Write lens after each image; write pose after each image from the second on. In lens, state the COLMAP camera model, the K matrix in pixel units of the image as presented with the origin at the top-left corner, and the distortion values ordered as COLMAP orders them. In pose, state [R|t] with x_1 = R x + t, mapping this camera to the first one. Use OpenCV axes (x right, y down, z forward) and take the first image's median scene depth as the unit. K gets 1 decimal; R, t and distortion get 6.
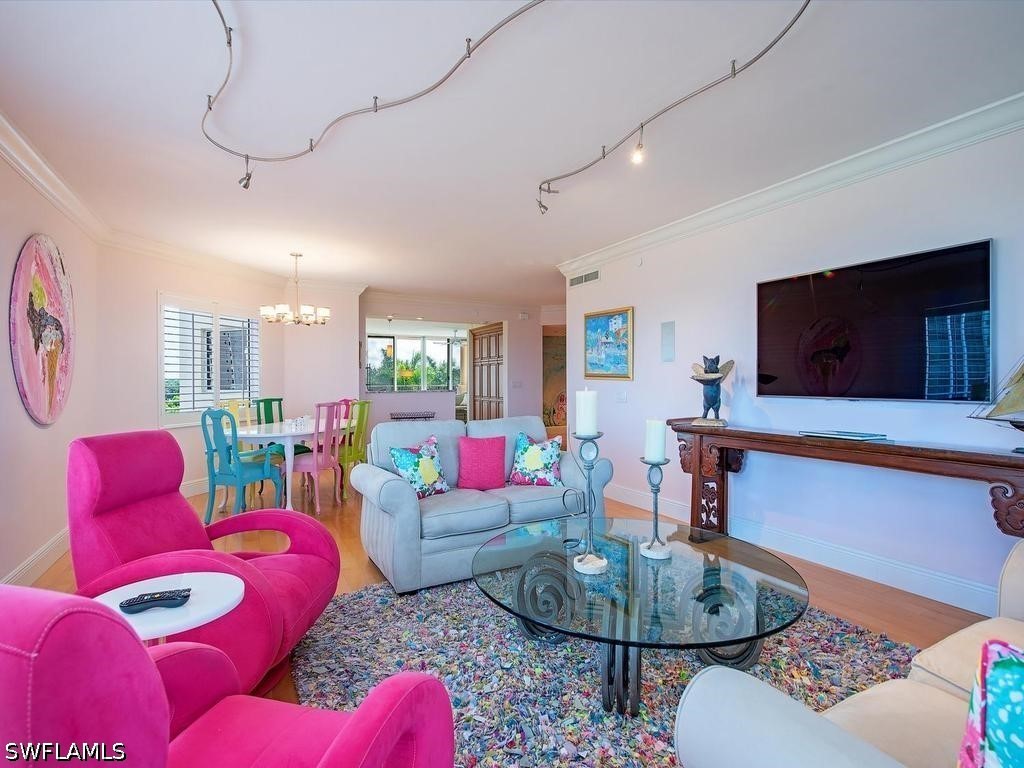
lens RADIAL K [[480.5, 0, 511.9], [0, 480.5, 381.8], [0, 0, 1]] dist [0.000598, 0.000025]
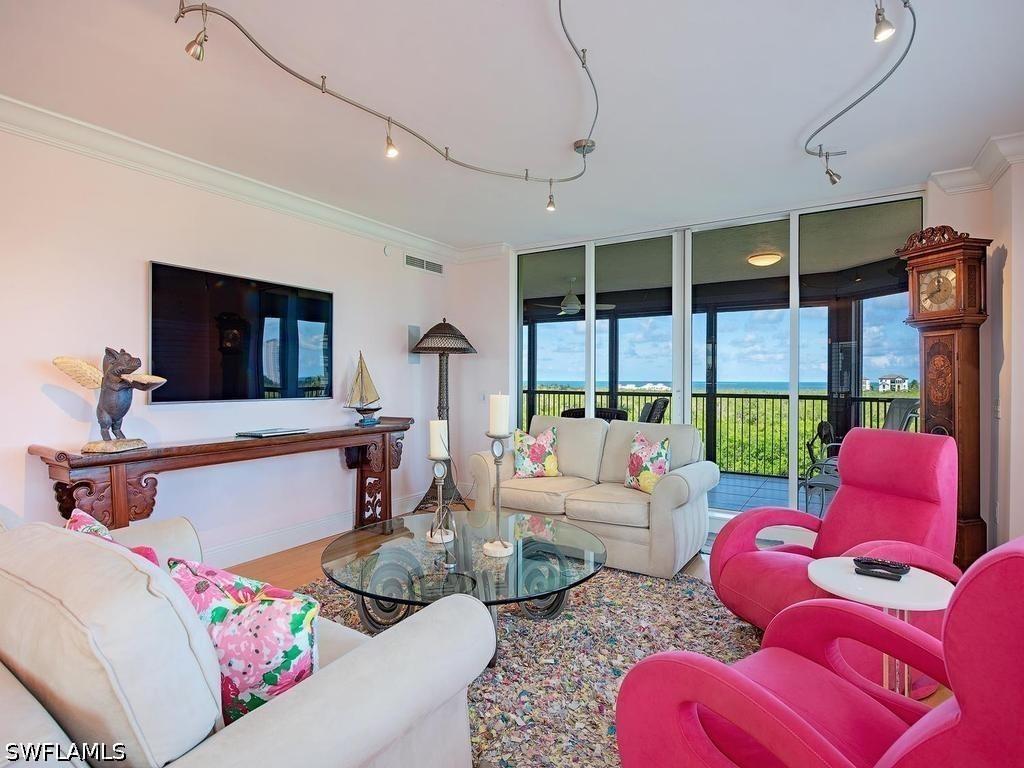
lens RADIAL K [[554.2, 0, 511.9], [0, 554.2, 383.1], [0, 0, 1]] dist [0.001047, 0.000001]
pose [[-0.494051, 0.000386, 0.869433, -0.813082], [0.004015, 0.999990, 0.001838, -0.005406], [-0.869424, 0.004398, -0.494047, 1.330585]]
